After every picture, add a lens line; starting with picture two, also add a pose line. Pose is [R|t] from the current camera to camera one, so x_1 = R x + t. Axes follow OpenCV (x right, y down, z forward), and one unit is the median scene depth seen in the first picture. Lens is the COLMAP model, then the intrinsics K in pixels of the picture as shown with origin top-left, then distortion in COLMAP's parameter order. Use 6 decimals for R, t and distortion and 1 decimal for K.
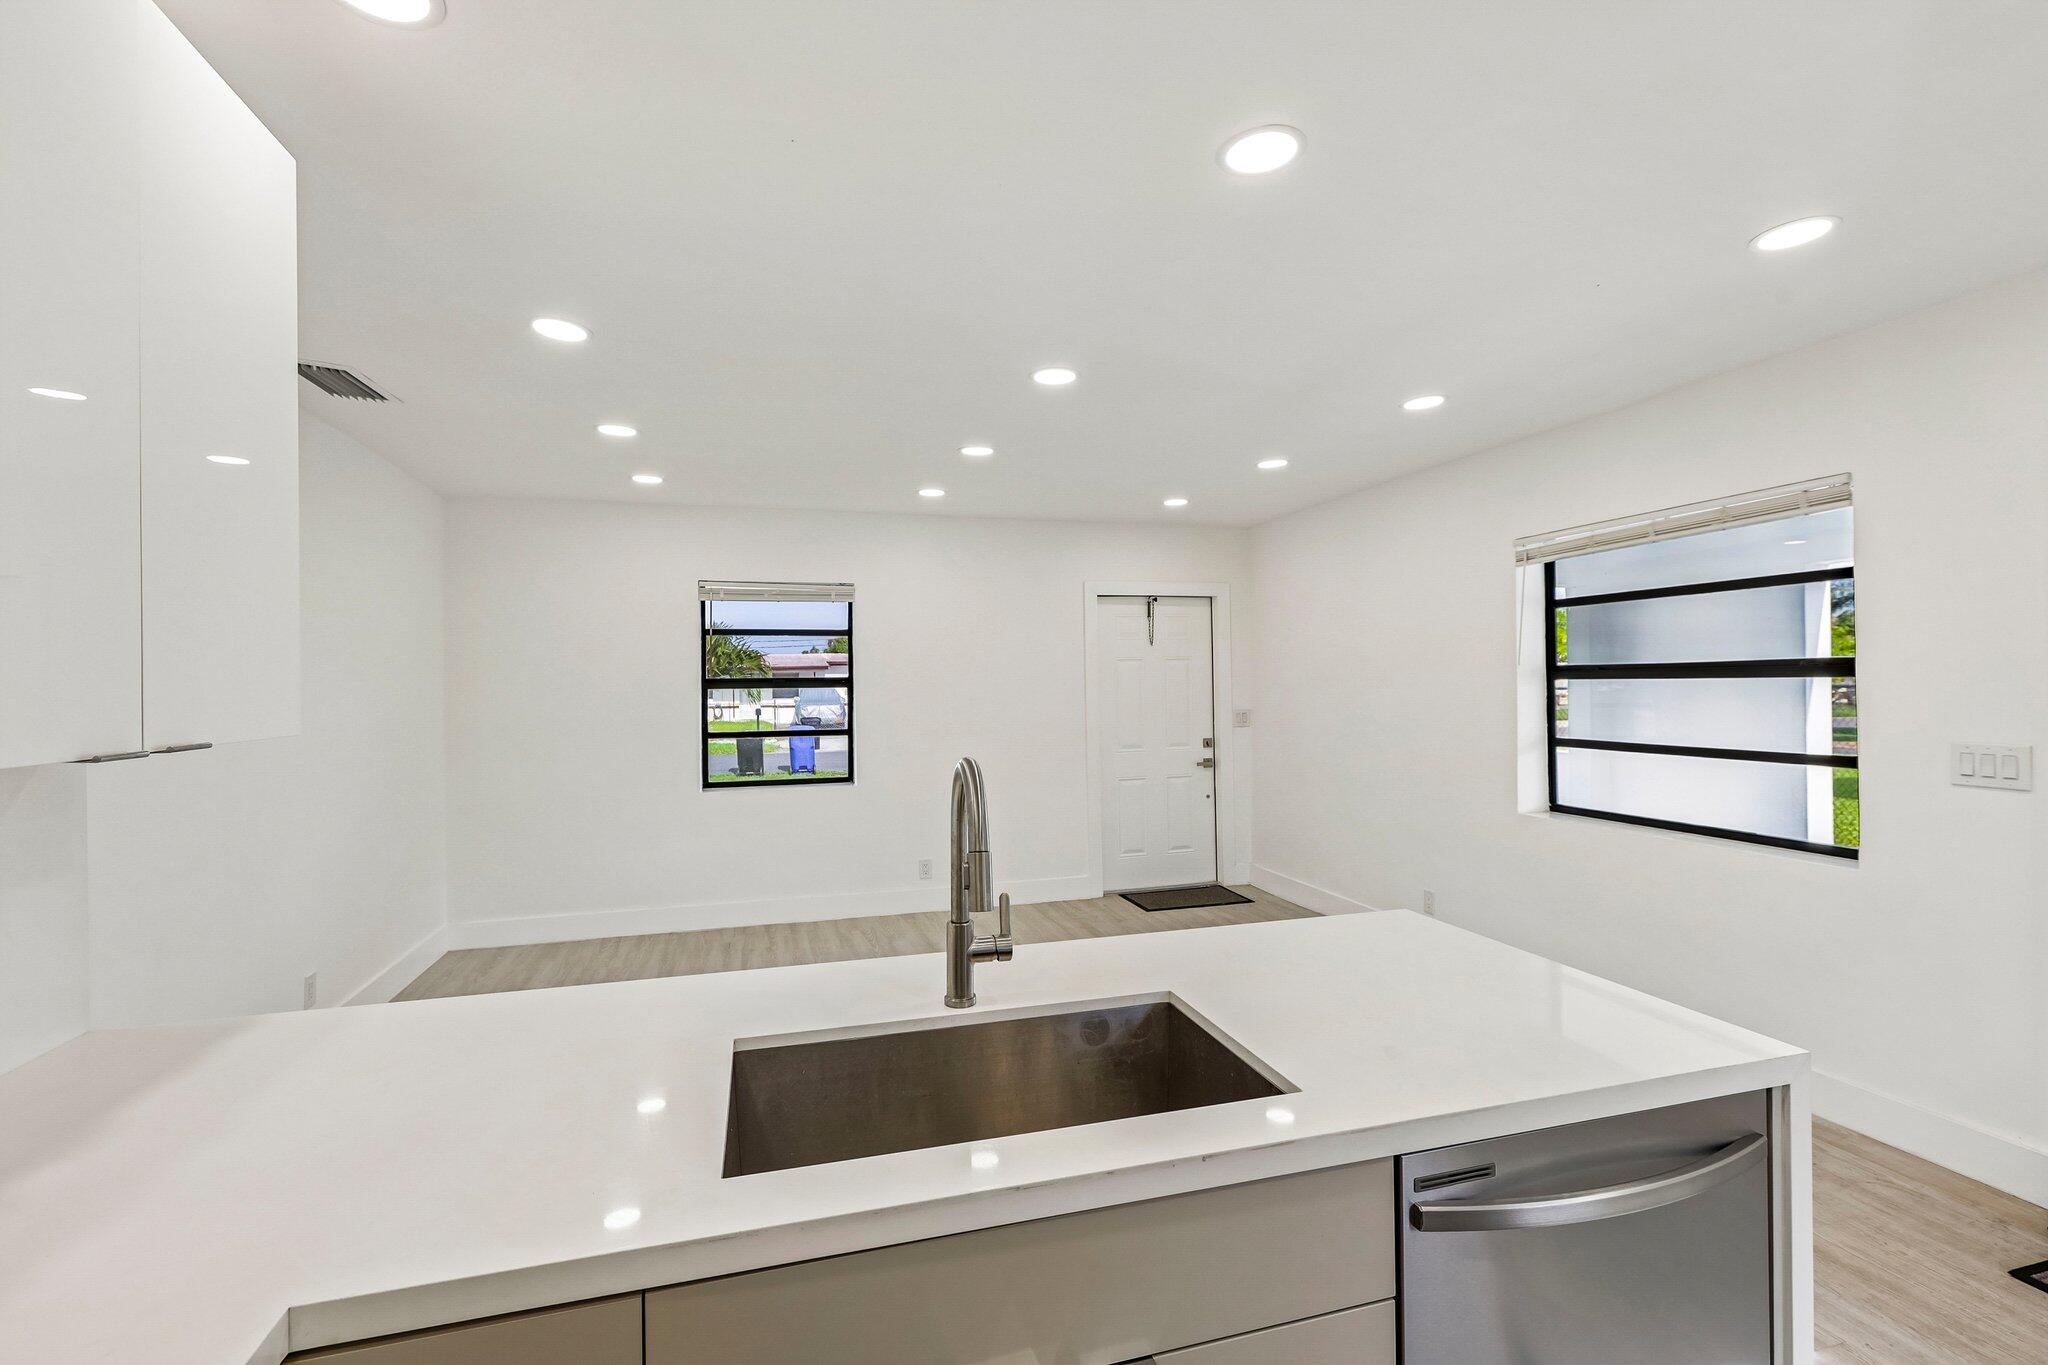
lens RADIAL K [[916.9, 0, 1022.1], [0, 916.9, 673.8], [0, 0, 1]] dist [0.004460, -0.000429]
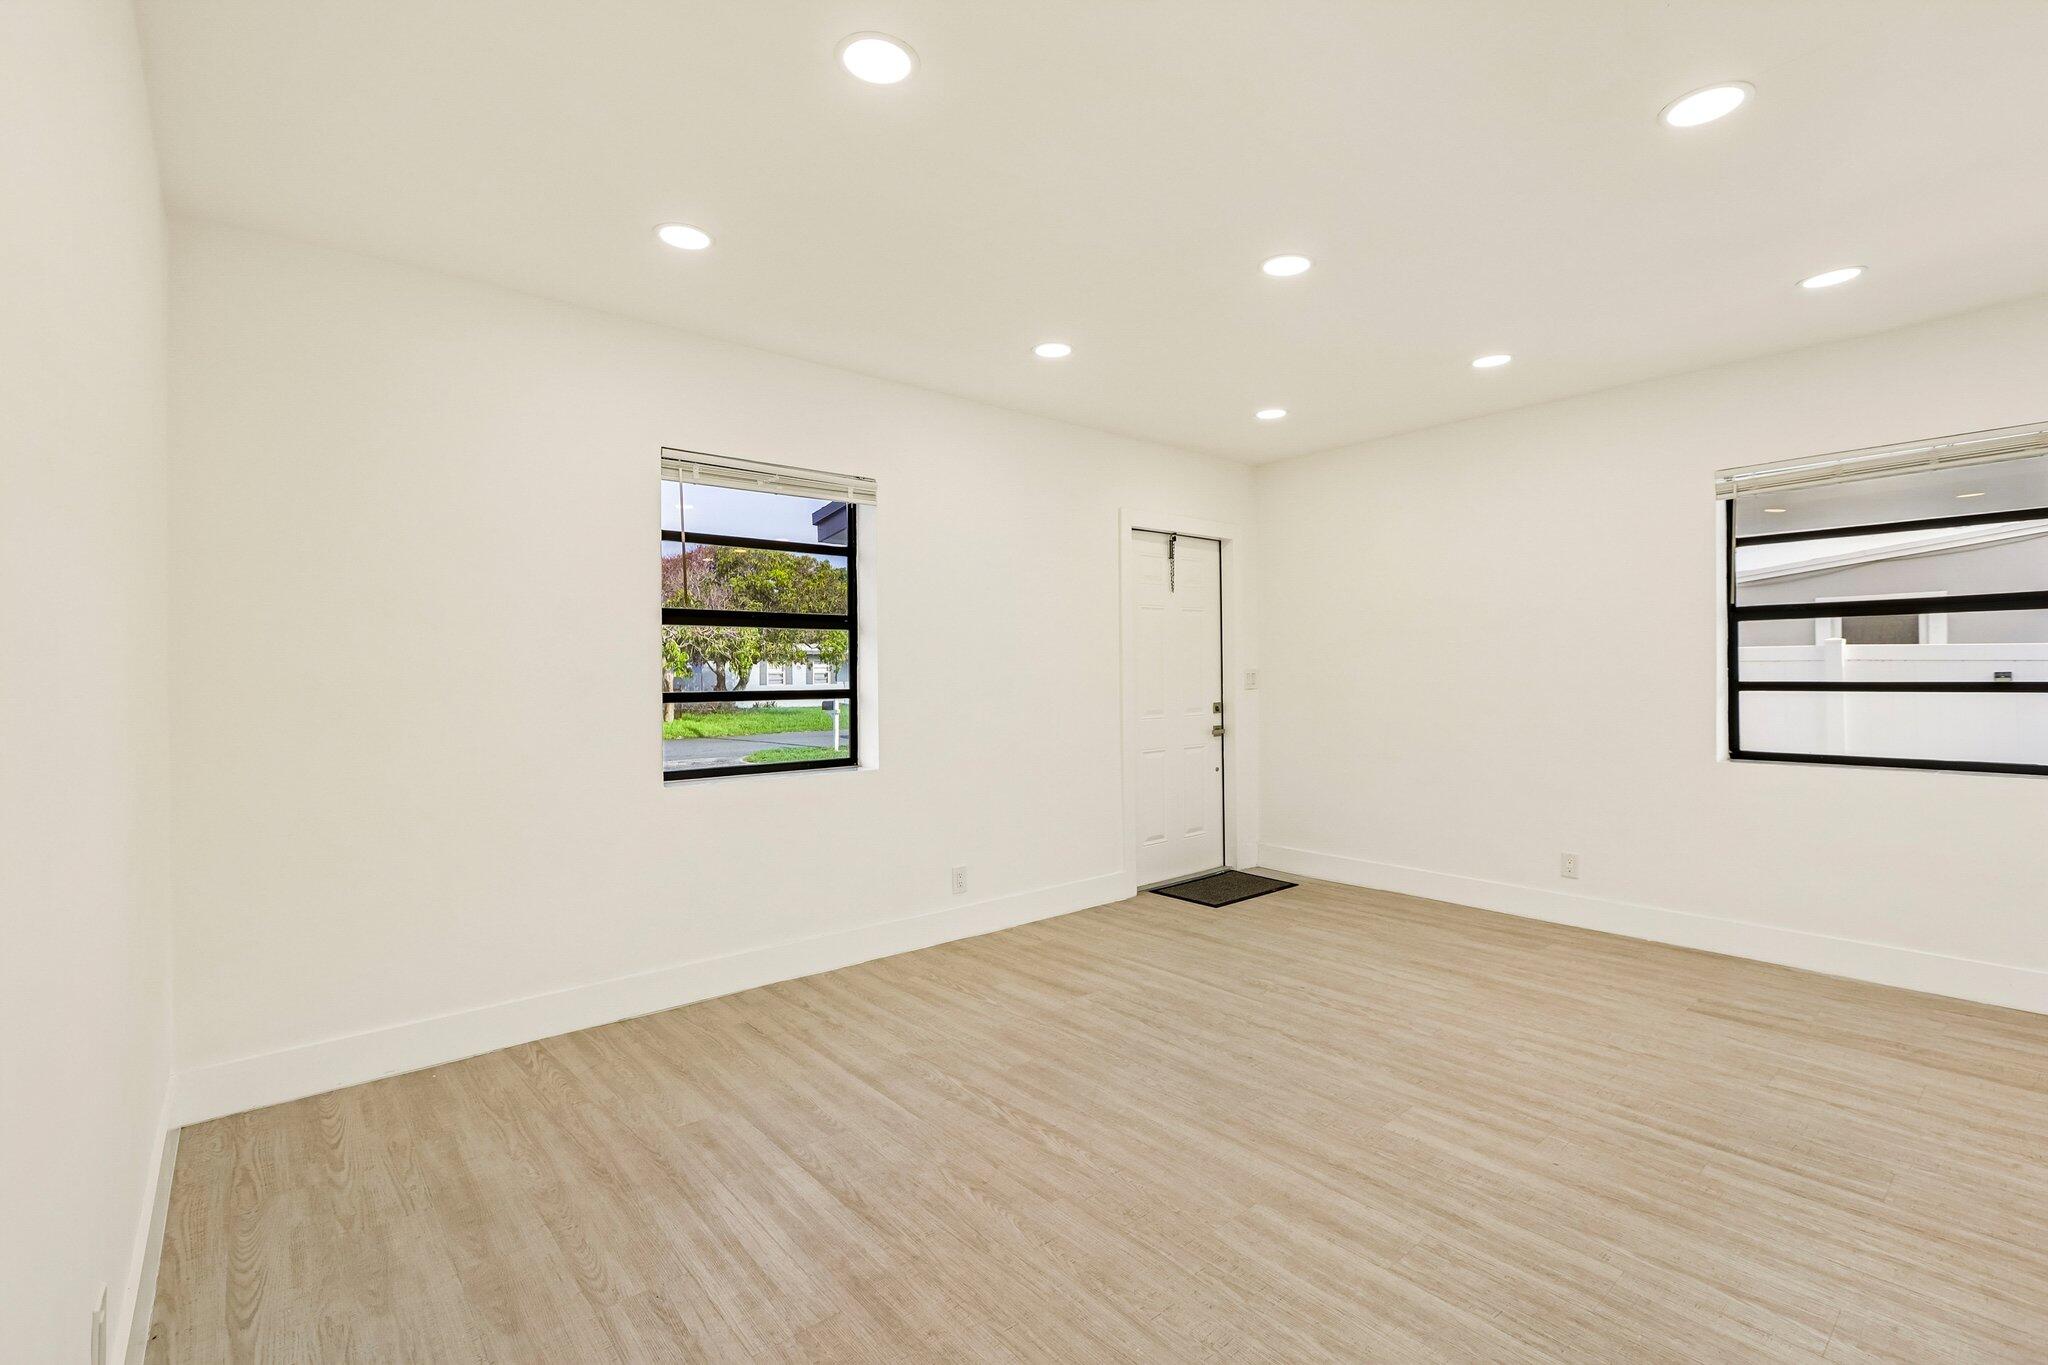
lens RADIAL K [[908.4, 0, 1024.0], [0, 908.4, 682.5], [0, 0, 1]] dist [-0.000905, 0.000731]
pose [[0.911139, 0.000933, 0.412098, -0.375593], [-0.006975, 0.999889, 0.013158, 0.048249], [-0.412040, -0.014863, 0.911044, 0.338613]]
